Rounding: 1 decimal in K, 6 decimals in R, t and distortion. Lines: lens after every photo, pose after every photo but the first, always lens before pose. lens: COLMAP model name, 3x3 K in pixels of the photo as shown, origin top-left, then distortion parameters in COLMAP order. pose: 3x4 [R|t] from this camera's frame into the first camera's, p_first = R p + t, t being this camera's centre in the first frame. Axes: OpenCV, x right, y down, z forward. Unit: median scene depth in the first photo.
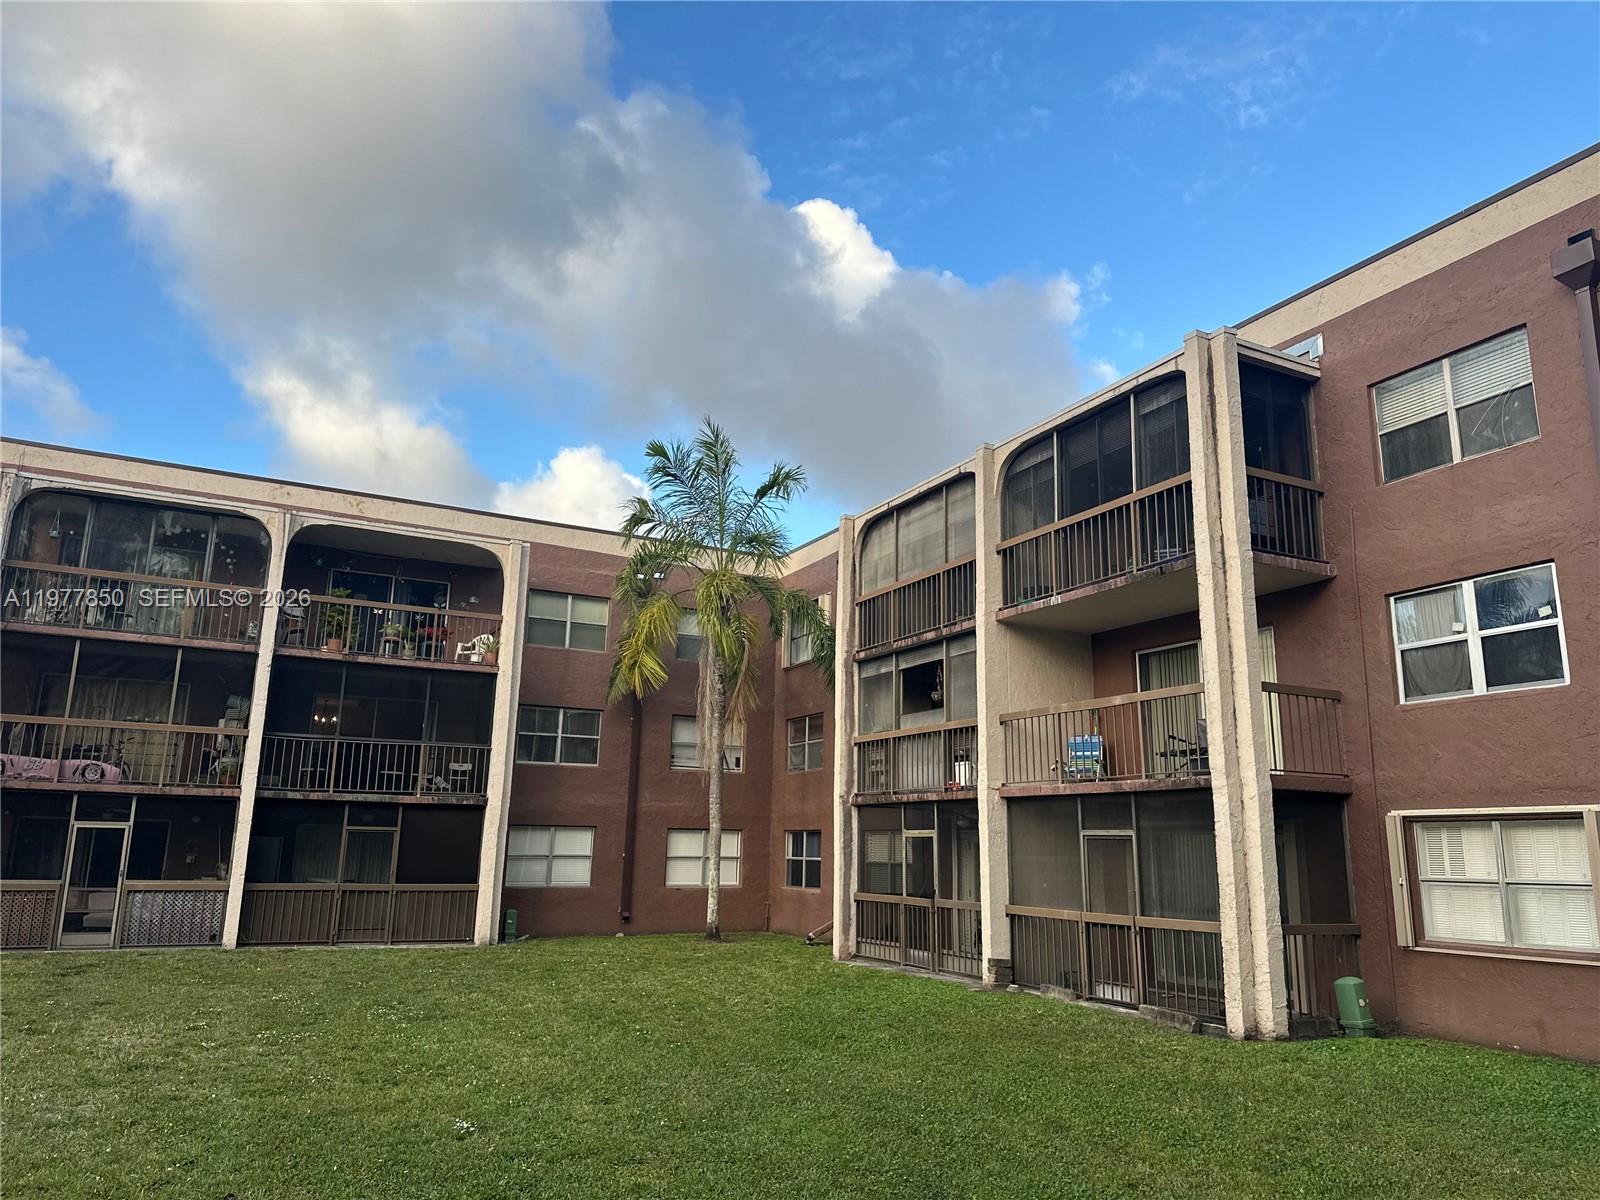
lens RADIAL K [[1132.2, 0, 800.0], [0, 1132.2, 614.7], [0, 0, 1]] dist [0.004906, -0.000452]
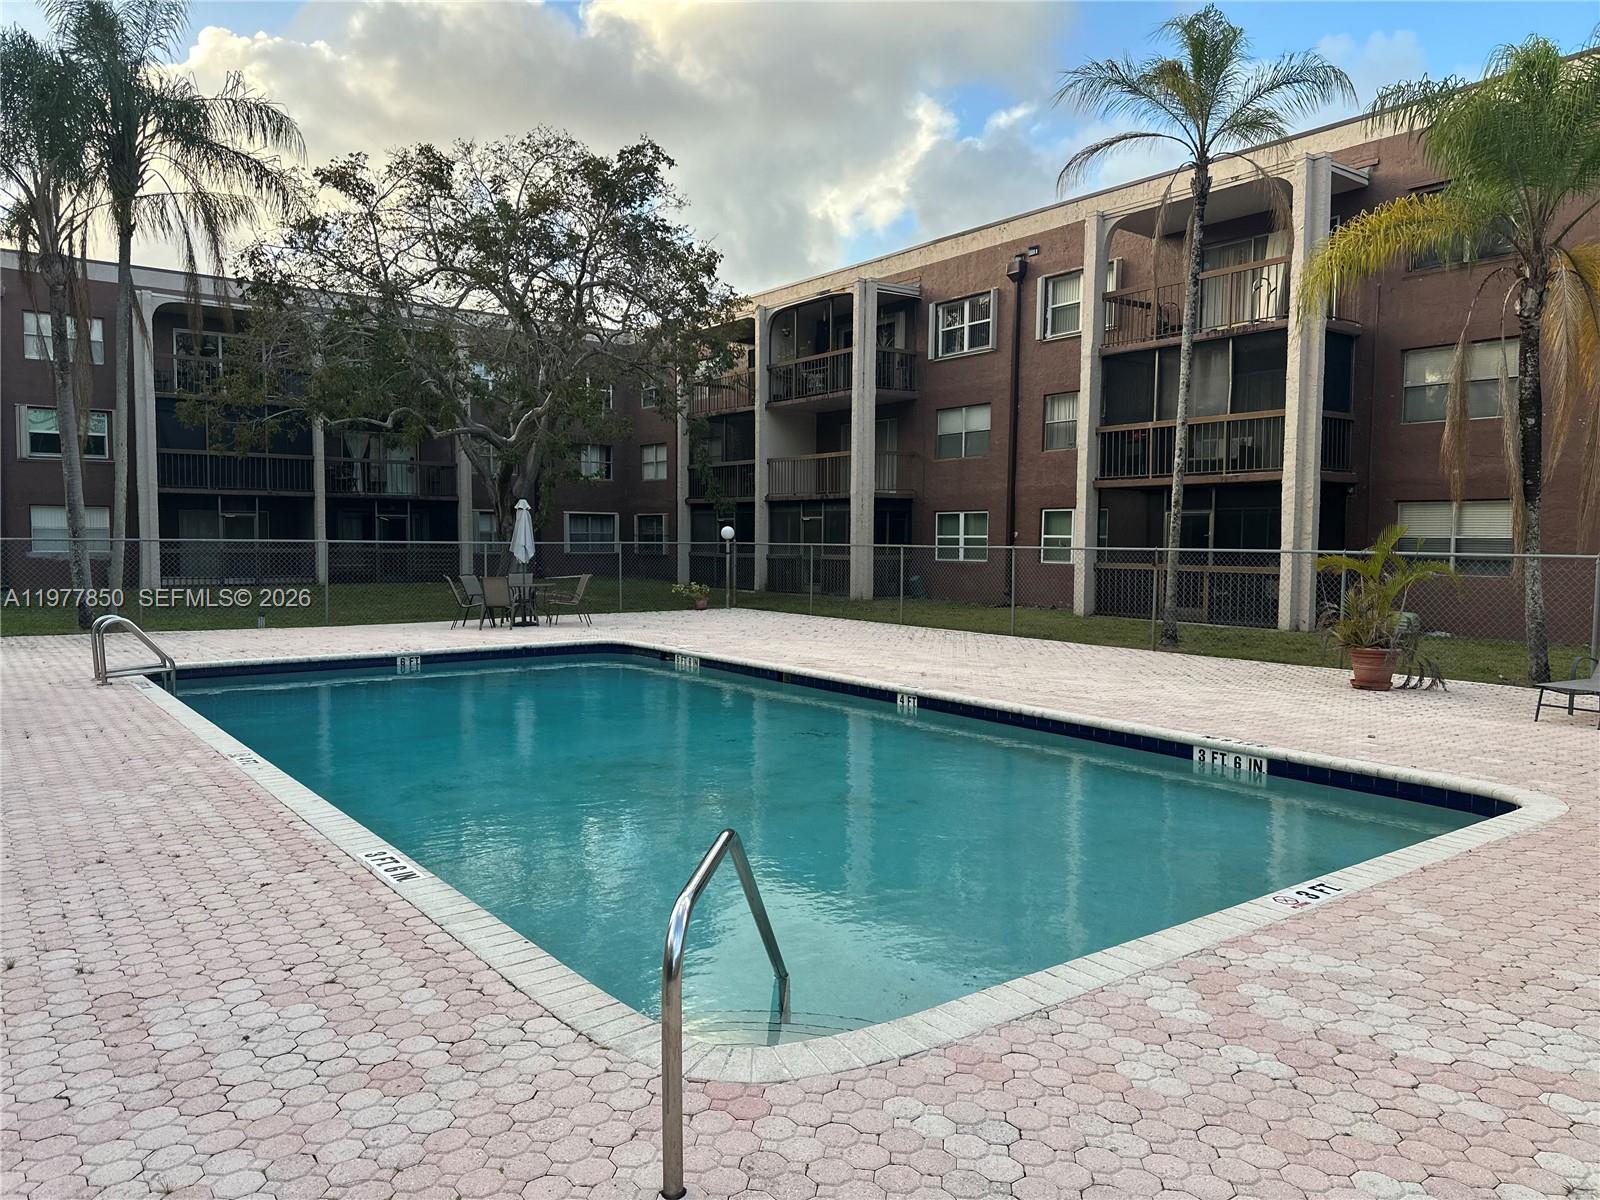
lens RADIAL K [[1132.2, 0, 801.7], [0, 1132.2, 602.2], [0, 0, 1]] dist [0.004906, -0.000452]
pose [[0.989477, -0.015086, 0.143899, -0.043874], [-0.024265, 0.963162, 0.267826, -0.198032], [-0.142639, -0.268499, 0.952661, -0.929579]]
